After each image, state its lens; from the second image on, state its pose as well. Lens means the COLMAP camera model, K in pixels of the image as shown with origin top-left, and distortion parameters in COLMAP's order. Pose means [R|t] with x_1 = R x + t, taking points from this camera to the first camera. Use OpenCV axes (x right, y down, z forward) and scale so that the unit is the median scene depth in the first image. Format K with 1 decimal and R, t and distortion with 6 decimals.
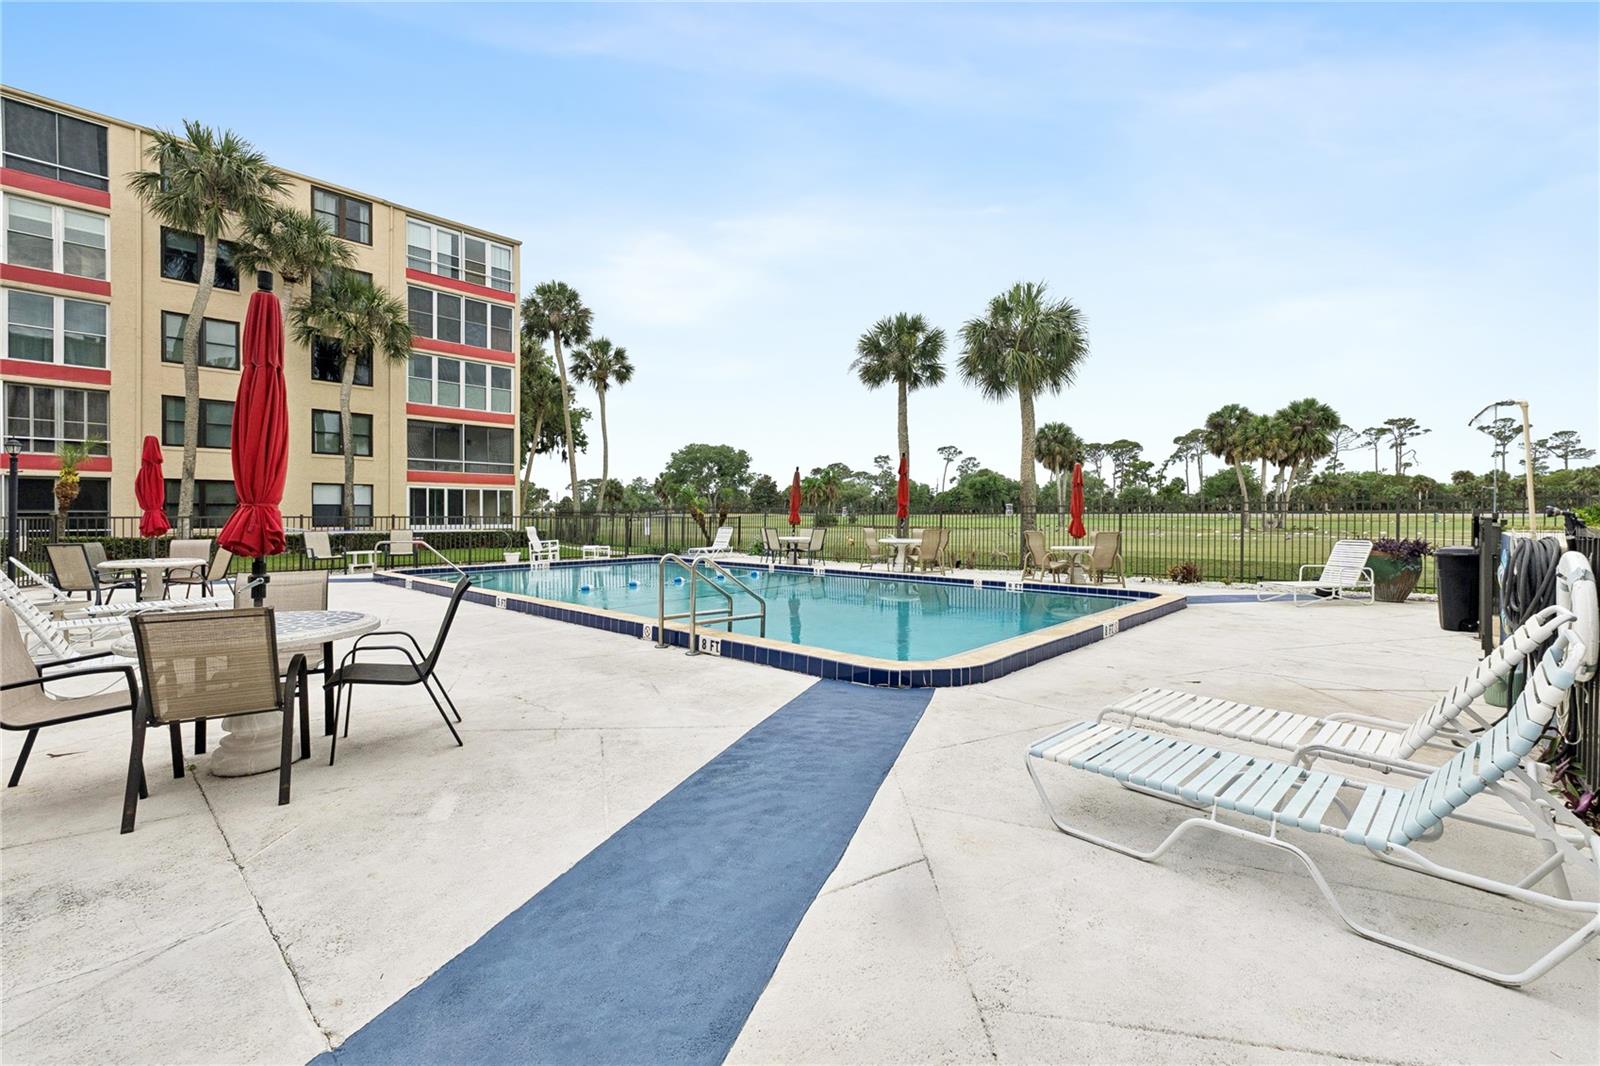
lens RADIAL K [[689.1, 0, 791.2], [0, 689.1, 507.6], [0, 0, 1]] dist [0.016747, 0.000224]
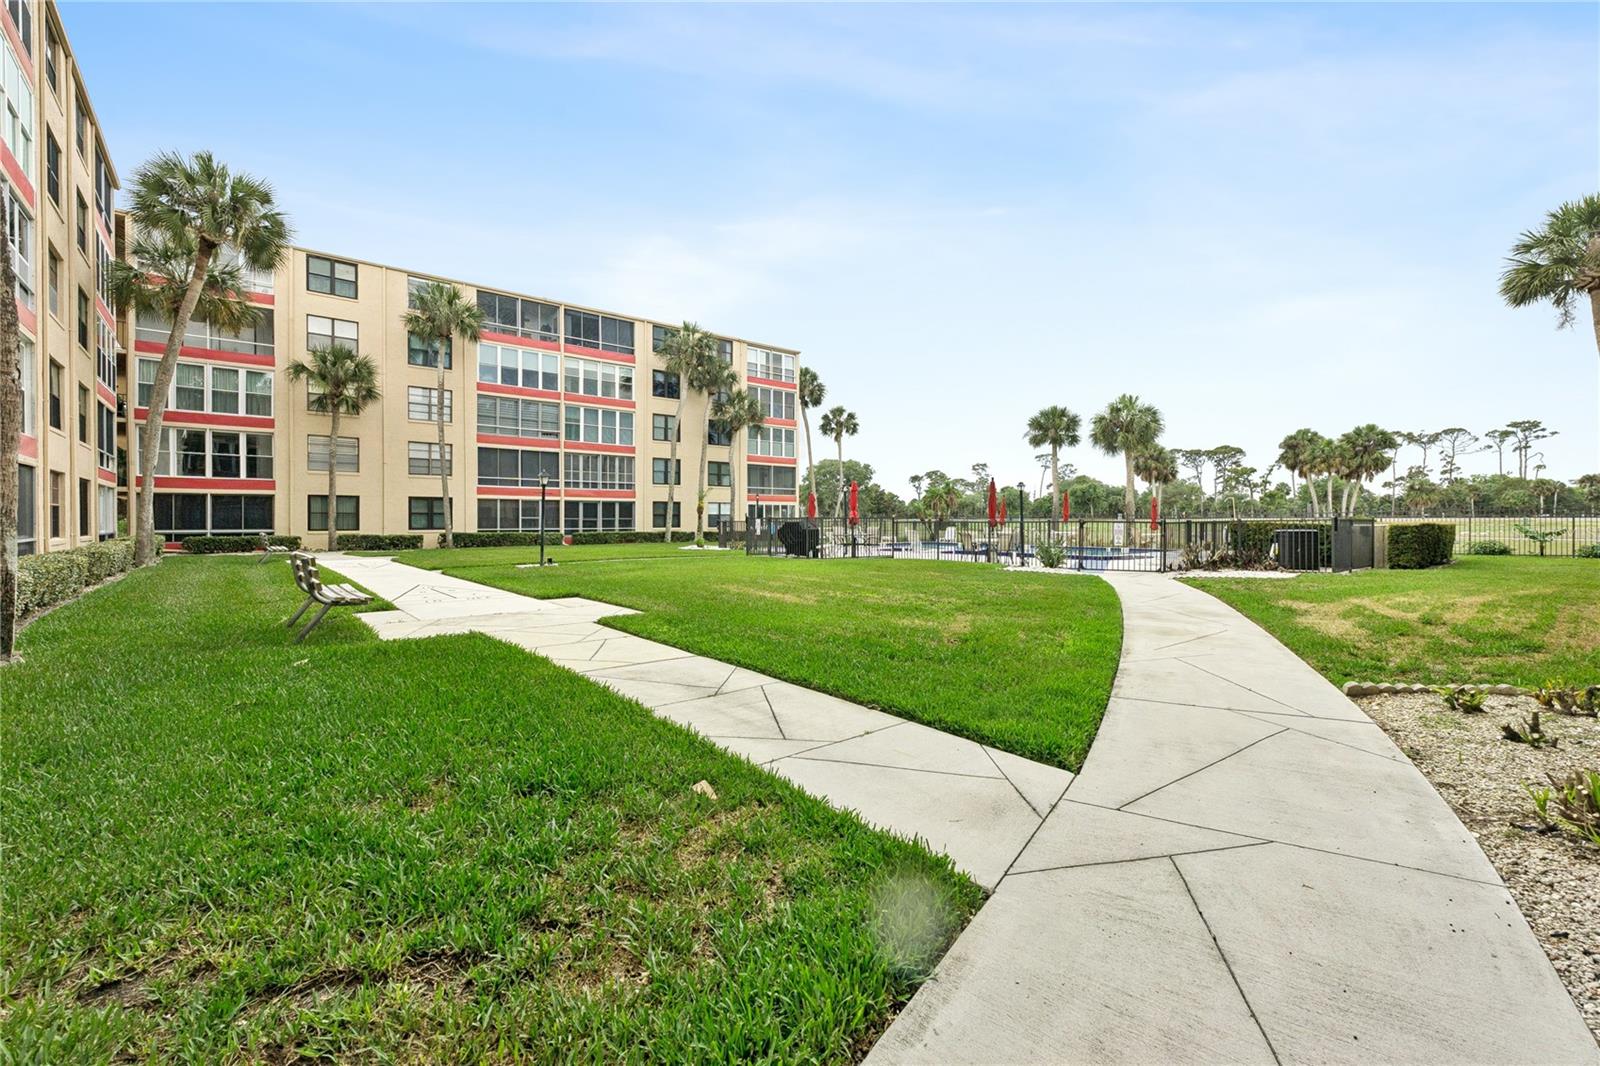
lens RADIAL K [[695.5, 0, 797.4], [0, 695.5, 520.2], [0, 0, 1]] dist [0.018824, -0.000003]
pose [[0.994062, -0.001436, -0.108806, -0.169099], [0.002569, 0.999944, 0.010276, -0.005148], [0.108785, -0.010495, 0.994010, -0.477920]]
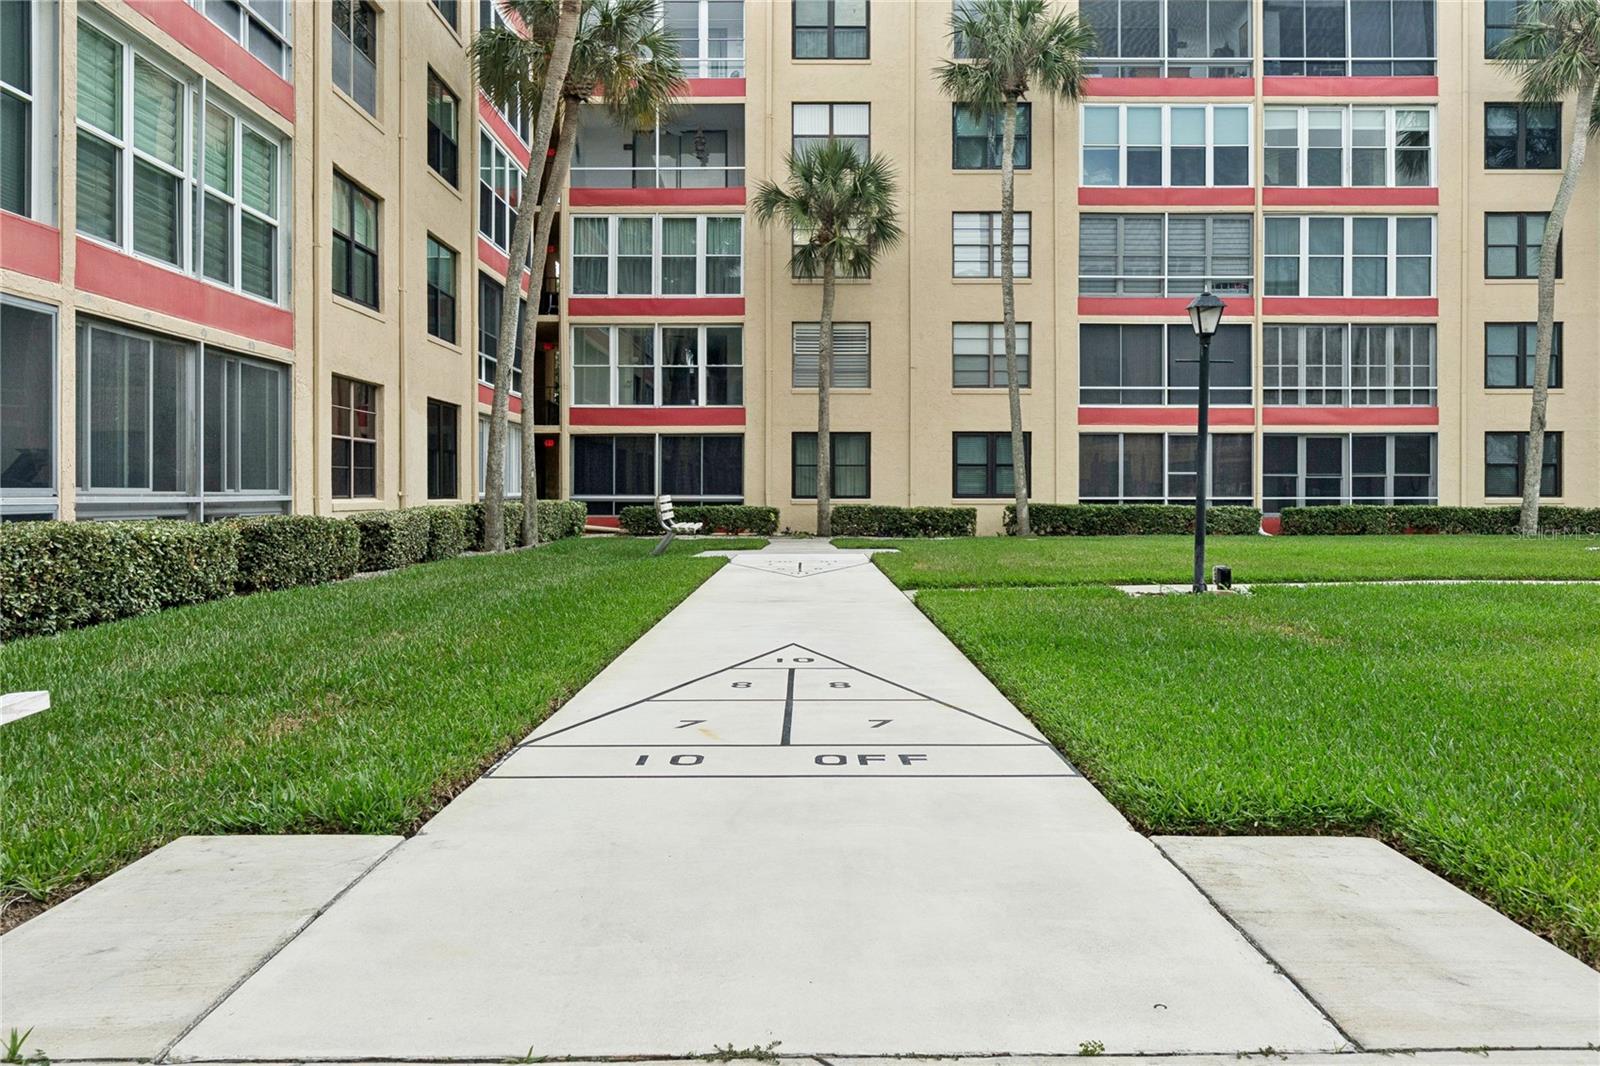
lens RADIAL K [[1265.0, 0, 803.3], [0, 1265.0, 489.0], [0, 0, 1]] dist [0.002198, -0.002275]
pose [[0.711623, -0.003040, -0.702555, -0.257588], [0.007623, 0.999965, 0.003395, 0.005921], [0.702521, -0.007772, 0.711621, -0.288646]]
